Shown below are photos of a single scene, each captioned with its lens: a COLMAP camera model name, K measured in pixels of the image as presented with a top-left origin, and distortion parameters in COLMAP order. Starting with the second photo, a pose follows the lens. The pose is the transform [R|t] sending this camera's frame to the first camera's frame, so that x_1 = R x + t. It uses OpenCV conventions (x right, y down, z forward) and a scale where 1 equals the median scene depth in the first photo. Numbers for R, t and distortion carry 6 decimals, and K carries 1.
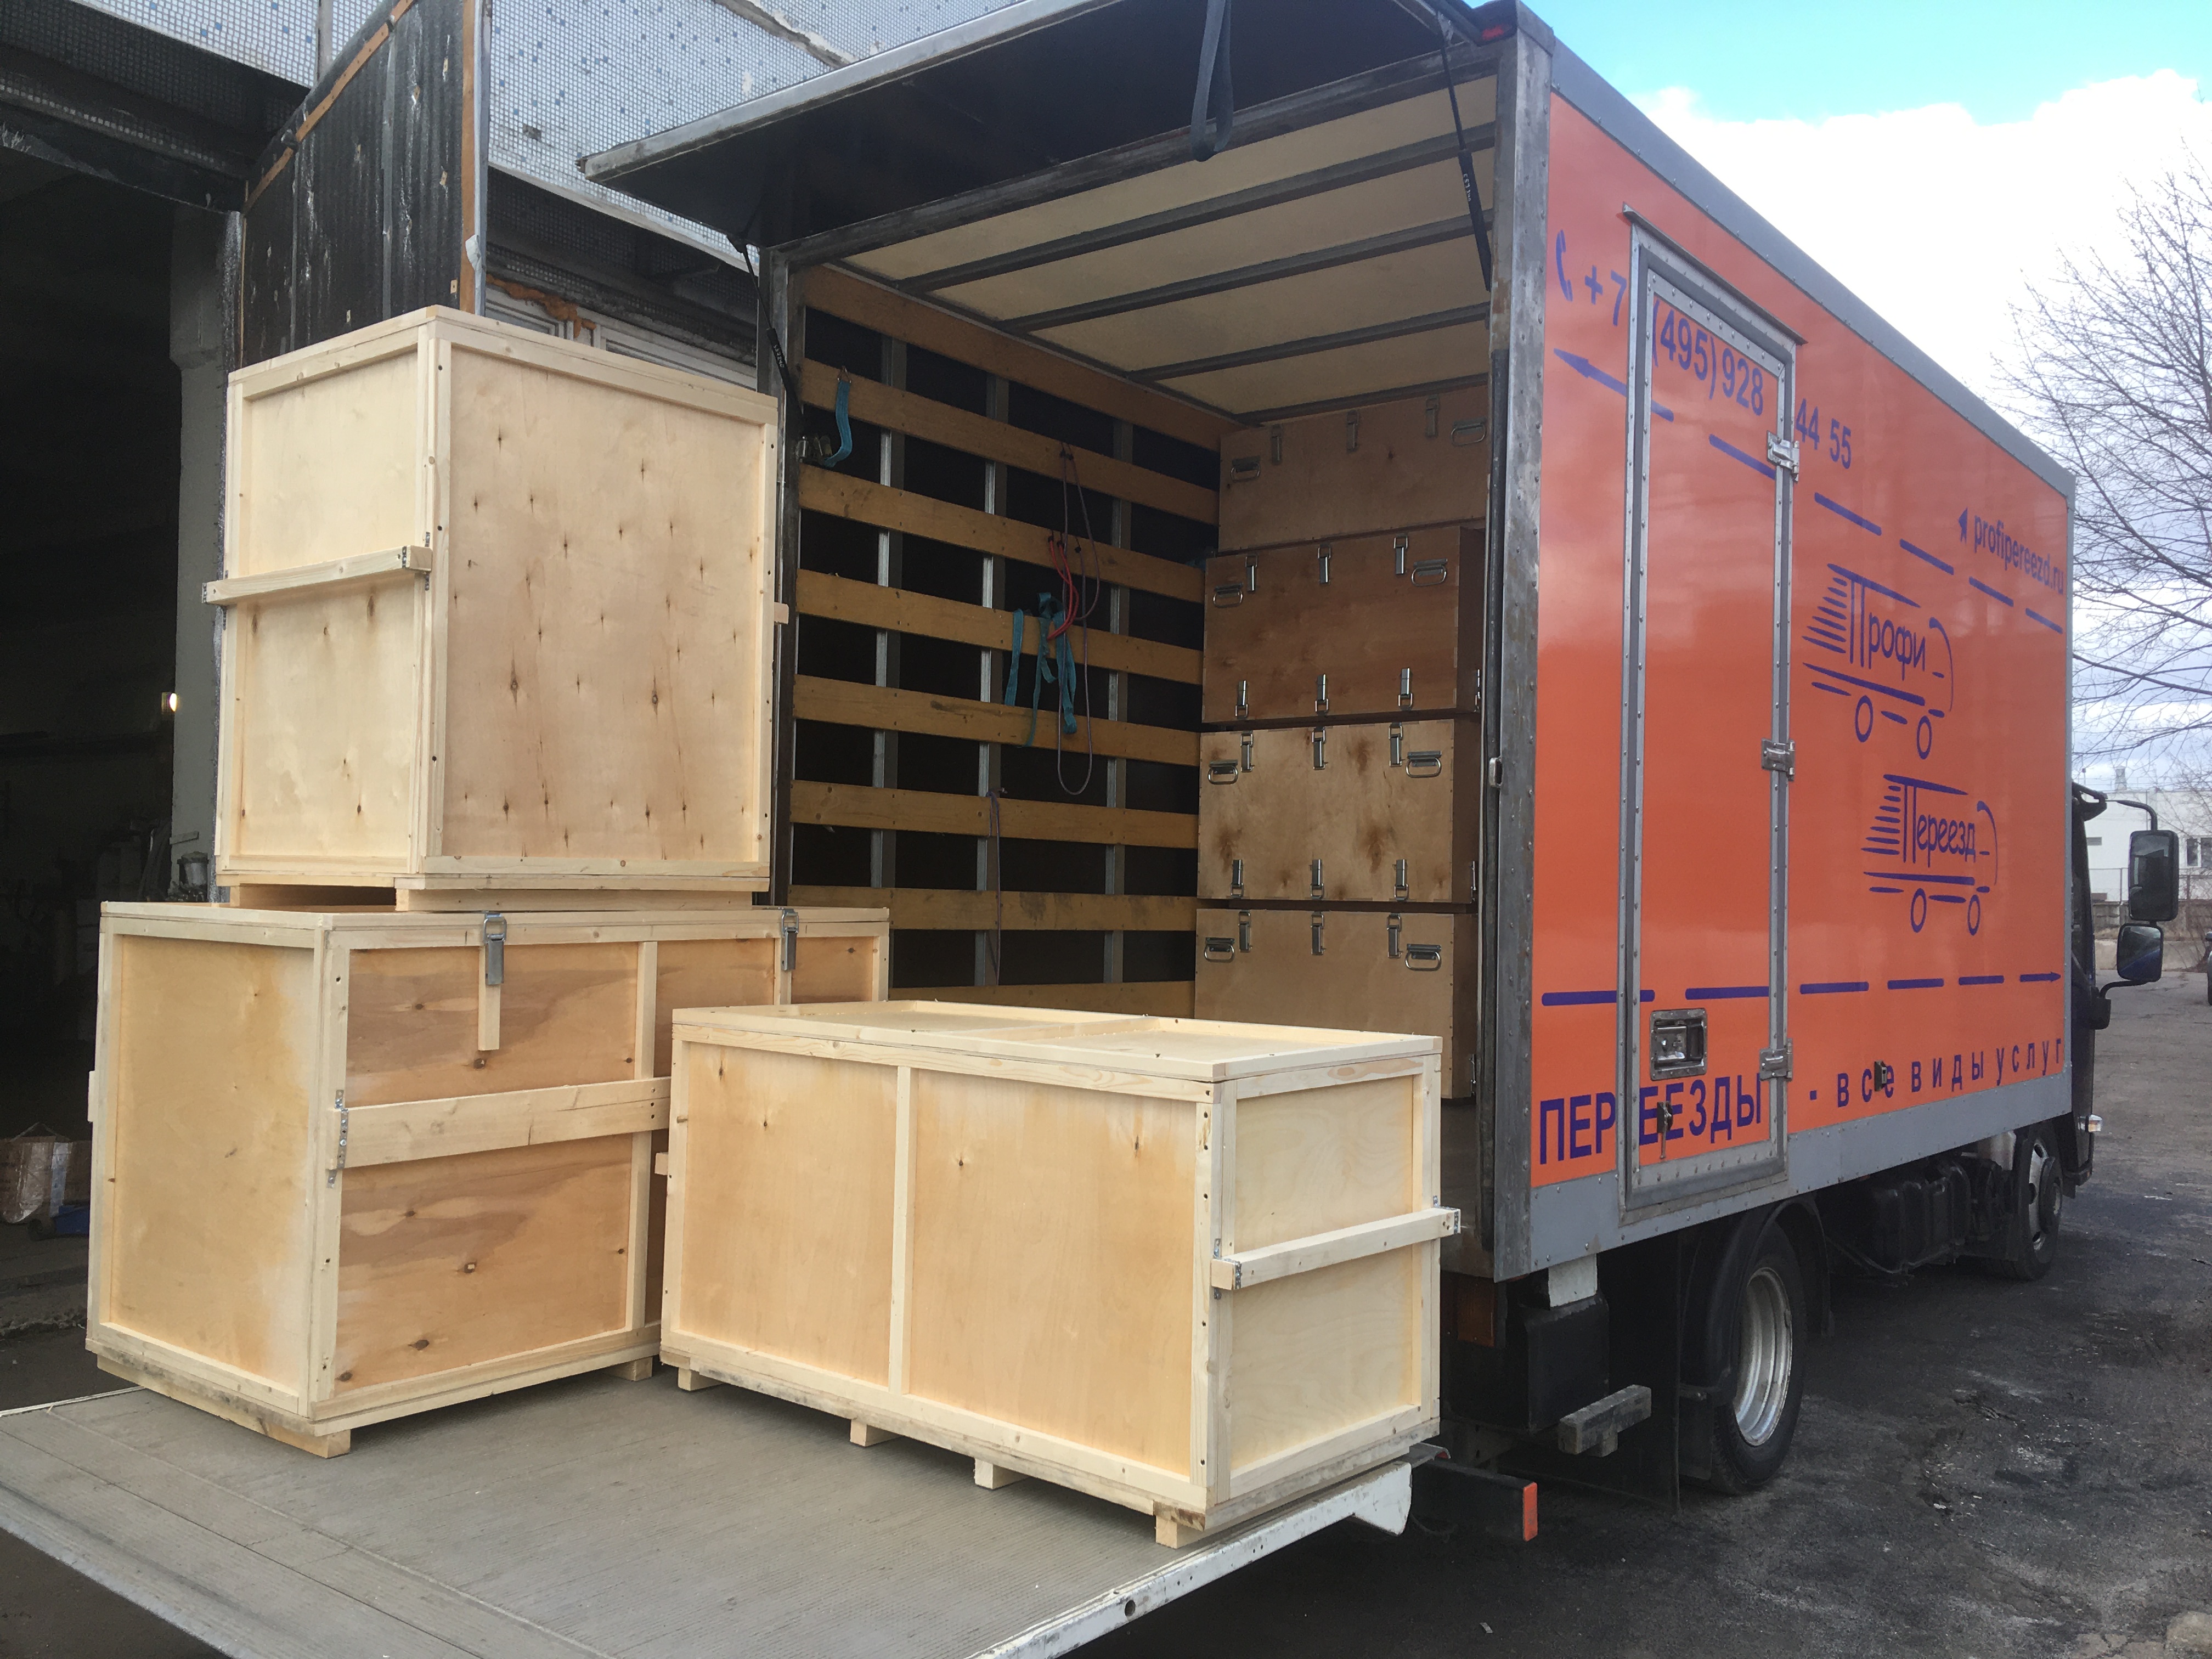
lens RADIAL K [[1830.4, 0, 1106.0], [0, 1830.4, 829.5], [0, 0, 1]] dist [0.064675, 0.003958]
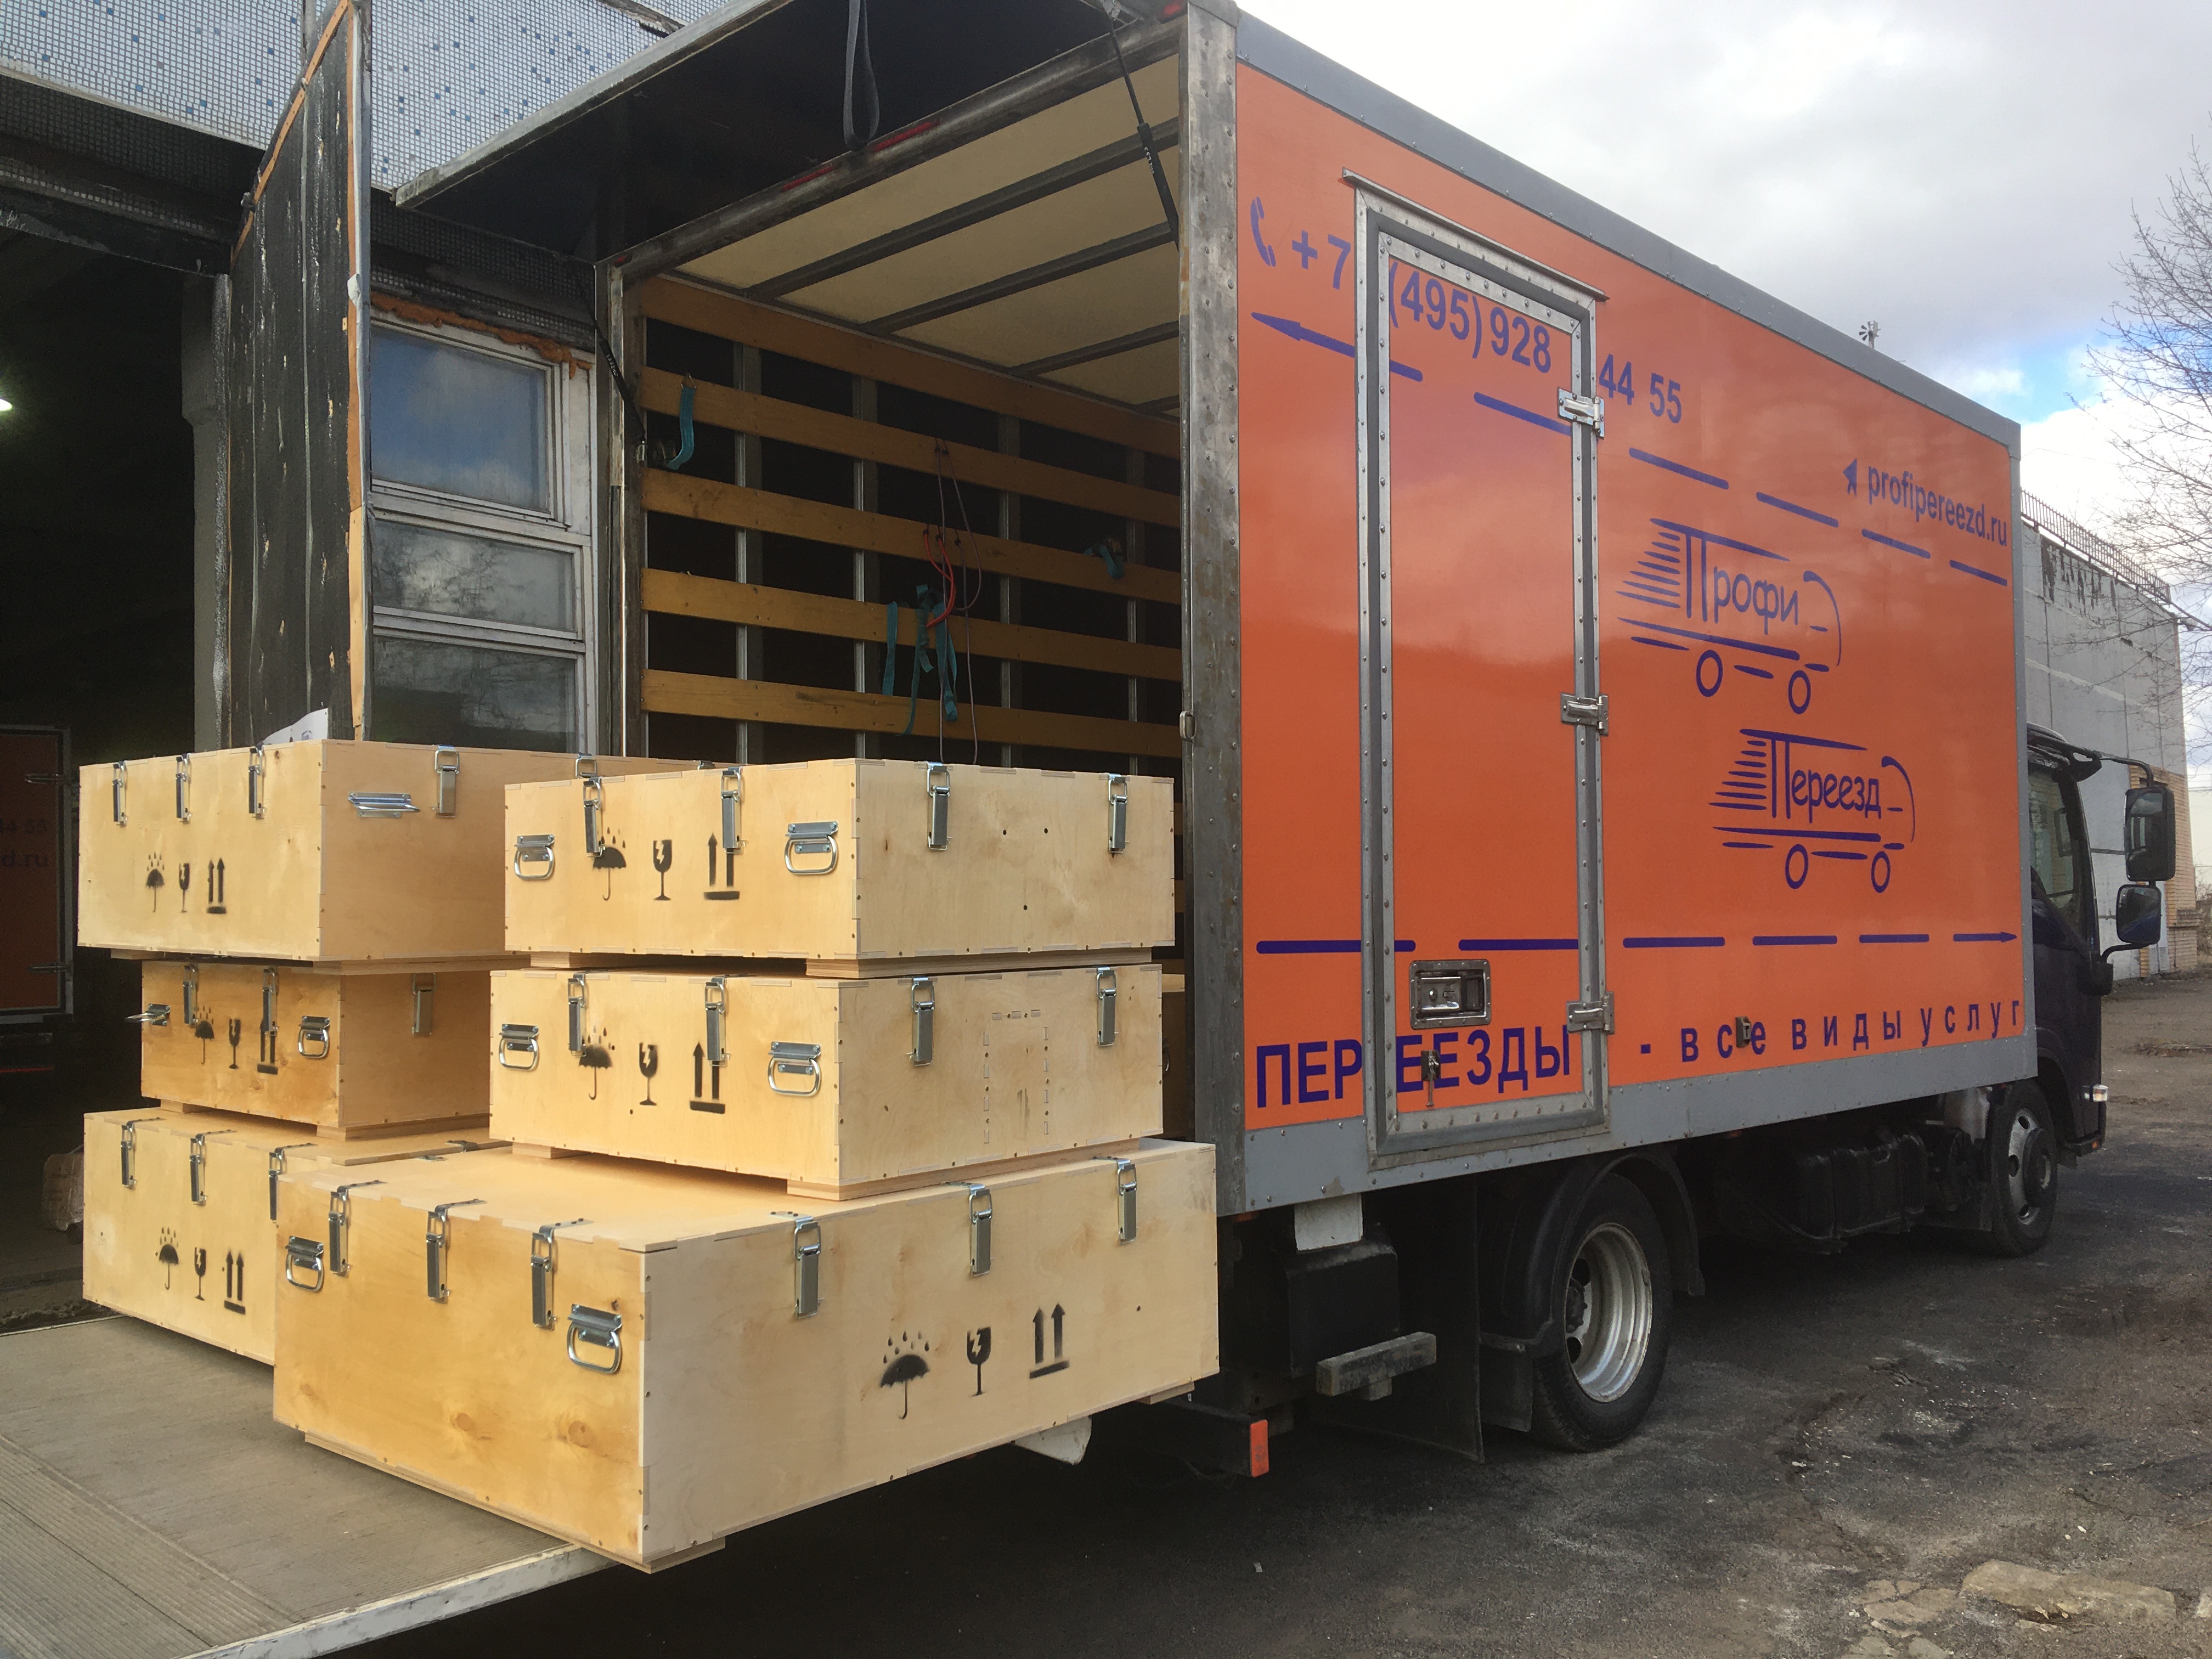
lens RADIAL K [[1834.6, 0, 1106.0], [0, 1834.6, 829.5], [0, 0, 1]] dist [0.053782, 0.115650]
pose [[0.995785, -0.032955, -0.085588, 0.177142], [0.032154, 0.999425, -0.010722, 0.025748], [0.085892, 0.007924, 0.996273, -0.019834]]
